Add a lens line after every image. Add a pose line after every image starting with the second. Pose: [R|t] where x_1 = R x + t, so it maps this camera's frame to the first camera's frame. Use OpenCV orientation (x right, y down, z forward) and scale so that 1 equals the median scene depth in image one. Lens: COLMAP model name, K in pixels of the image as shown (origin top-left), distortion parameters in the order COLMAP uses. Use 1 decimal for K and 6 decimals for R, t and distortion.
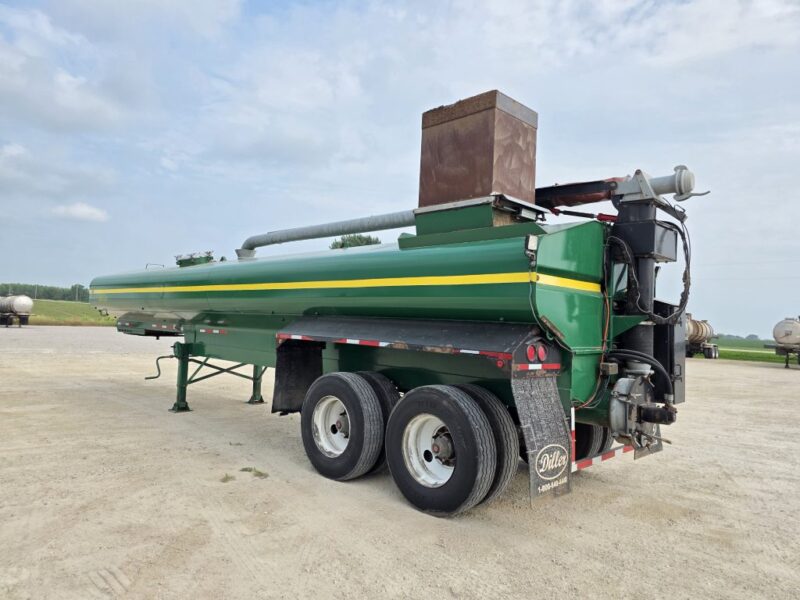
lens RADIAL K [[541.8, 0, 402.7], [0, 541.8, 299.4], [0, 0, 1]] dist [0.066232, -0.068776]
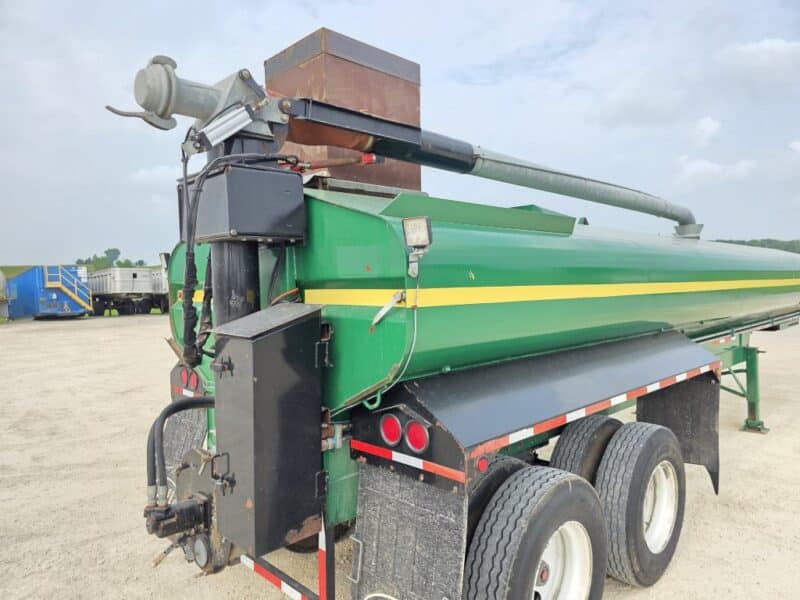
lens RADIAL K [[541.8, 0, 400.8], [0, 541.8, 304.2], [0, 0, 1]] dist [0.066232, -0.068776]
pose [[-0.028913, 0.002123, -0.999580, 0.976116], [0.057682, 0.998335, 0.000452, -0.004662], [0.997916, -0.057644, -0.028988, 1.181093]]
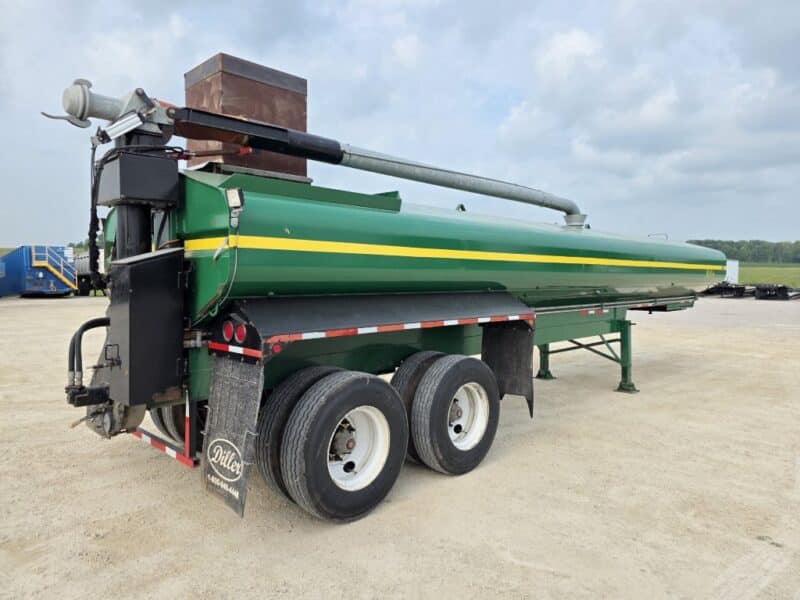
lens RADIAL K [[541.8, 0, 397.0], [0, 541.8, 292.7], [0, 0, 1]] dist [0.066232, -0.068776]
pose [[-0.022187, -0.005711, -0.999738, 1.217992], [0.033293, 0.999425, -0.006448, 0.067289], [0.999199, -0.033428, -0.021985, 1.395451]]
